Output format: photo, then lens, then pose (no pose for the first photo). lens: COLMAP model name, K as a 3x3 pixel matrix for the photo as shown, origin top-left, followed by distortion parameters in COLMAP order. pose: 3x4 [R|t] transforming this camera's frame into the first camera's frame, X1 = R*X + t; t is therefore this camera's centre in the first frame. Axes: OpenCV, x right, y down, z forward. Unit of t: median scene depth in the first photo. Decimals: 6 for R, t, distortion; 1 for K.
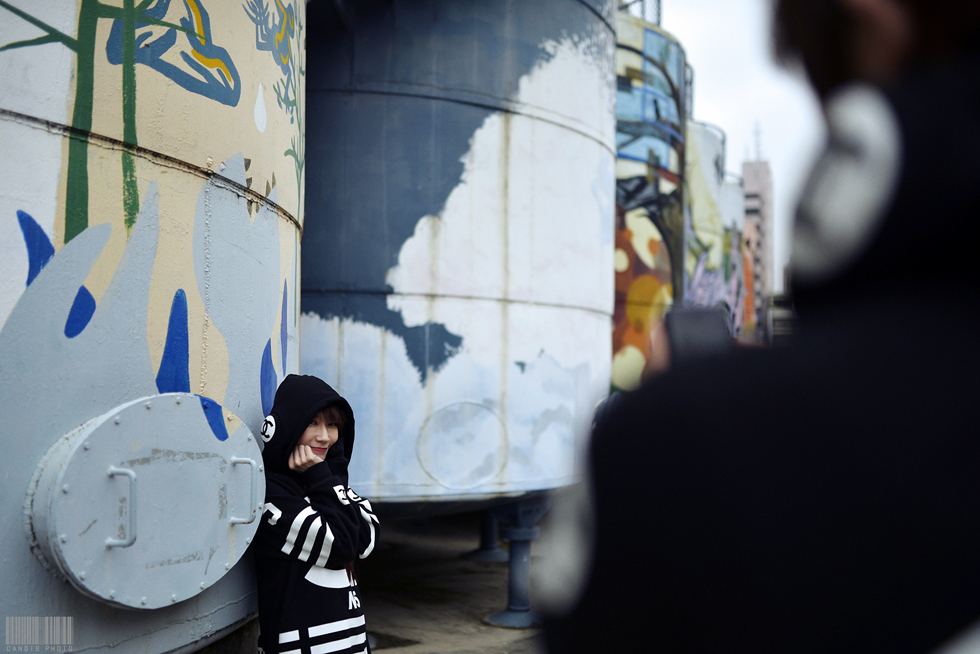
lens RADIAL K [[969.6, 0, 490.0], [0, 969.6, 327.0], [0, 0, 1]] dist [-0.031887, 0.005403]
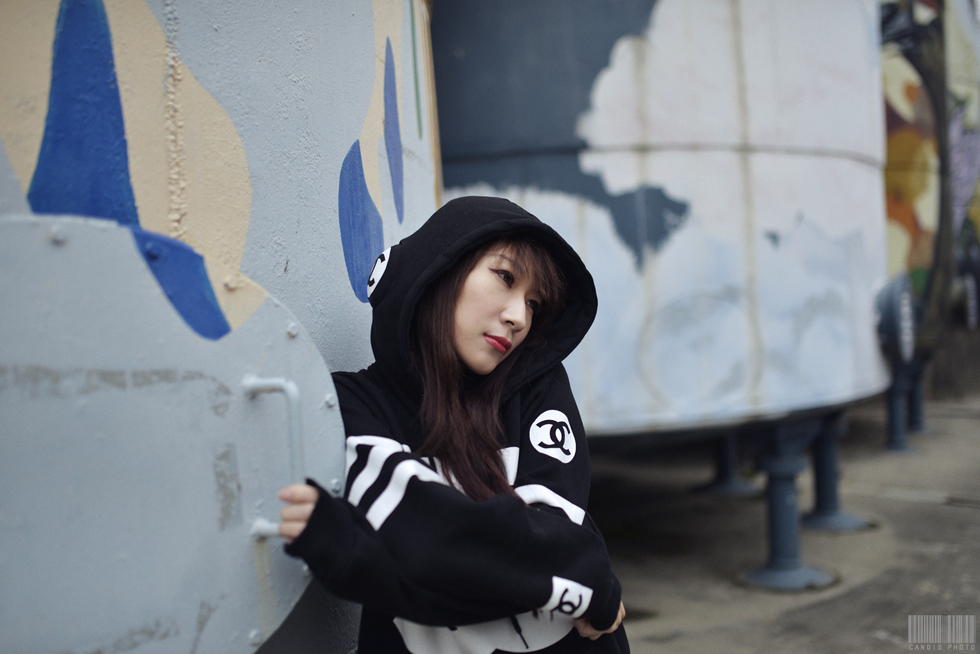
lens RADIAL K [[969.6, 0, 490.0], [0, 969.6, 327.0], [0, 0, 1]] dist [-0.031887, 0.005403]
pose [[0.977112, -0.063884, -0.202905, -0.033311], [0.080042, 0.994155, 0.072446, 0.038813], [0.197091, -0.087029, 0.976515, 0.263110]]
